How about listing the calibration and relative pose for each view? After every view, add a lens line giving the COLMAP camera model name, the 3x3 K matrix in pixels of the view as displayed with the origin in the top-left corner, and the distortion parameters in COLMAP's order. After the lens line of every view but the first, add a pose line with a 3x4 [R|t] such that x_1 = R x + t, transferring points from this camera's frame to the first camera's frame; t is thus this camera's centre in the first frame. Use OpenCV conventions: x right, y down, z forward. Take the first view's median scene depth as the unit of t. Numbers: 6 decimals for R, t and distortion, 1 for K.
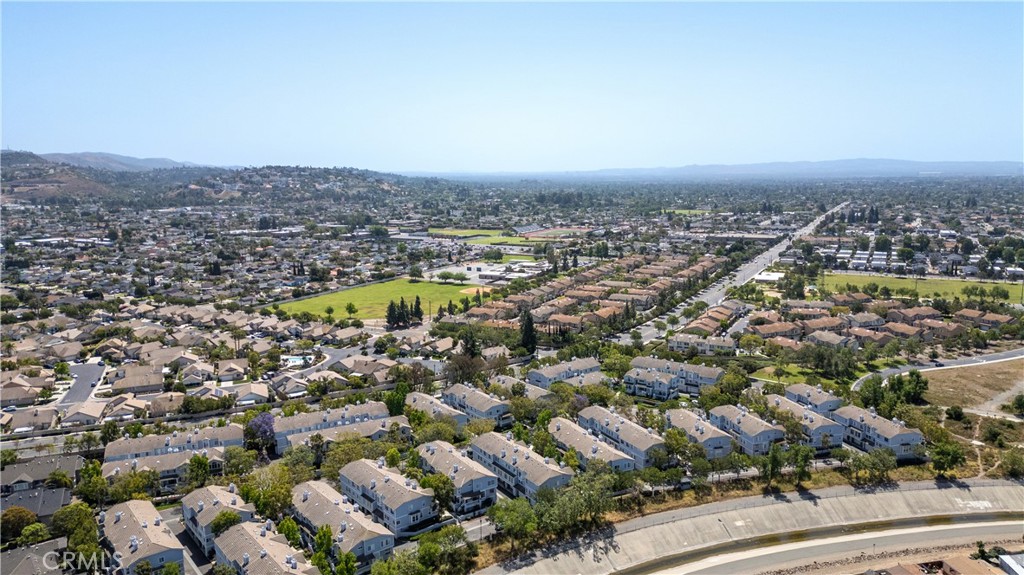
lens RADIAL K [[726.5, 0, 512.0], [0, 726.5, 287.5], [0, 0, 1]] dist [0.027756, -0.001215]
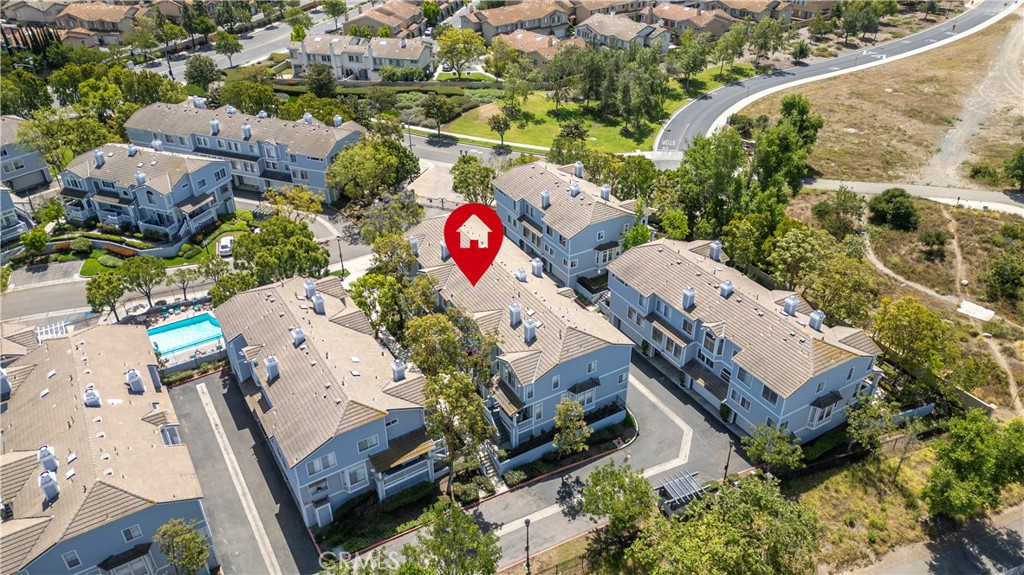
lens RADIAL K [[726.5, 0, 512.0], [0, 726.5, 287.5], [0, 0, 1]] dist [0.027756, -0.001215]
pose [[0.965579, -0.131836, 0.224225, 0.249847], [0.035922, 0.921363, 0.387039, 0.040165], [-0.257618, -0.365662, 0.894385, 0.551250]]
